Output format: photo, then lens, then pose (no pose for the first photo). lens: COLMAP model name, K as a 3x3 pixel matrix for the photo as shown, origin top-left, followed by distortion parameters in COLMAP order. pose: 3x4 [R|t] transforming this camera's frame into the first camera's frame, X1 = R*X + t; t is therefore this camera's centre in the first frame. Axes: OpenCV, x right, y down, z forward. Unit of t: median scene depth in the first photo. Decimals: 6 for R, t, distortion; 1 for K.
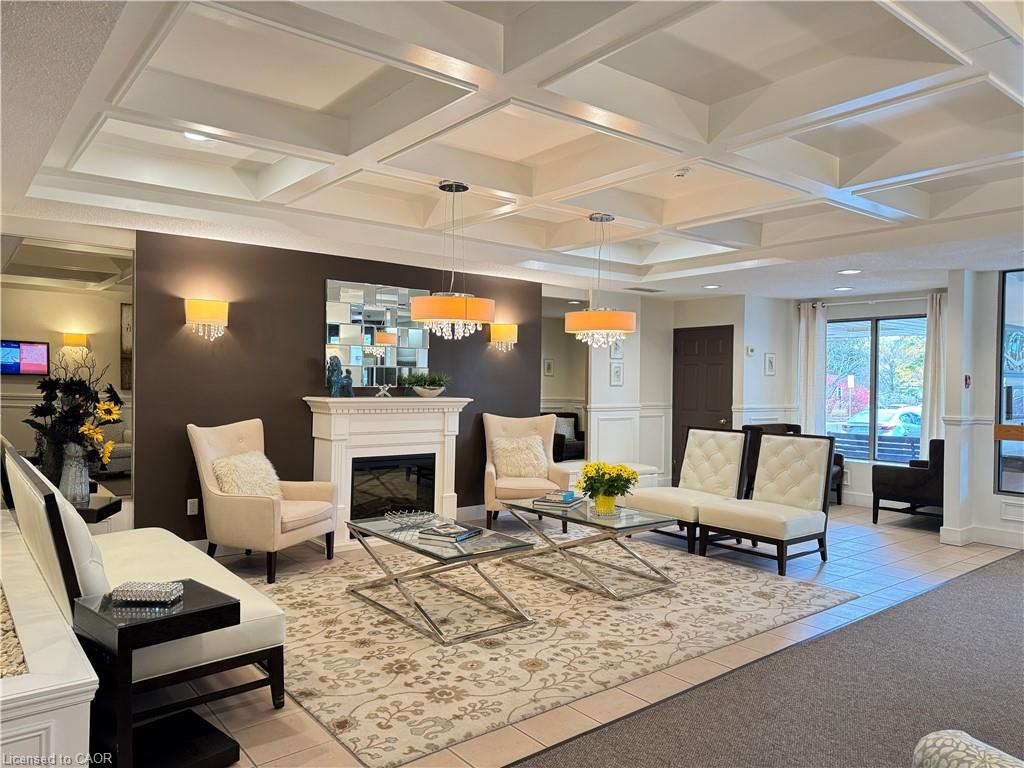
lens RADIAL K [[719.3, 0, 511.1], [0, 719.3, 377.1], [0, 0, 1]] dist [0.061332, -0.071180]
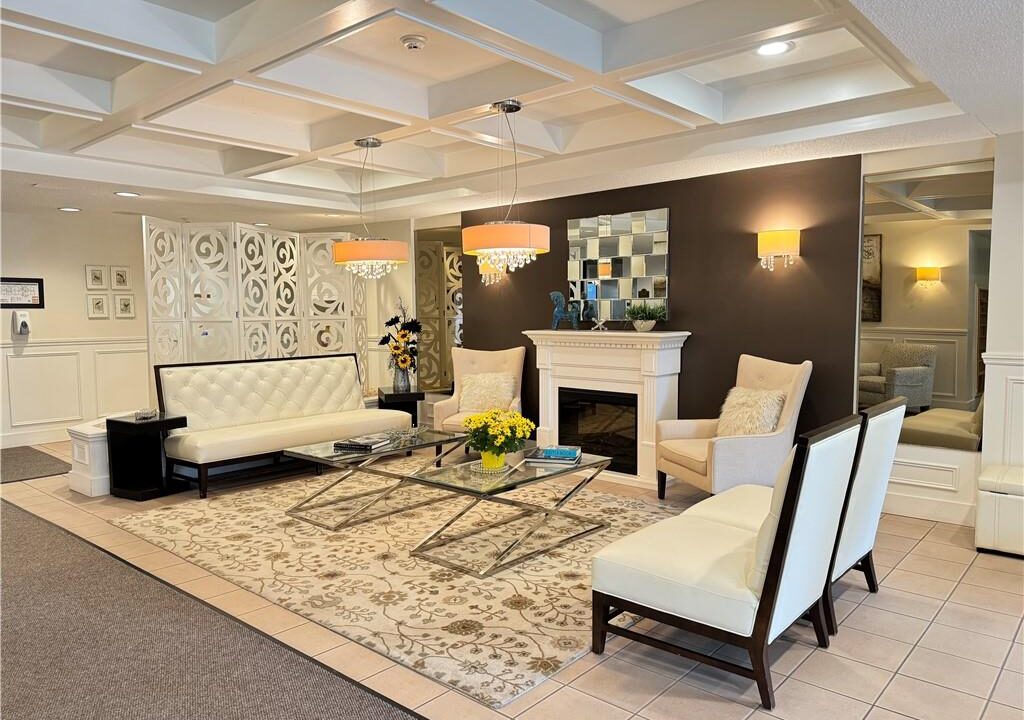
lens RADIAL K [[713.5, 0, 512.1], [0, 713.5, 367.2], [0, 0, 1]] dist [0.034991, -0.003335]
pose [[0.171644, 0.065247, -0.982996, 1.042078], [0.020645, 0.997347, 0.069804, 0.009558], [0.984943, -0.032275, 0.169841, 0.973017]]
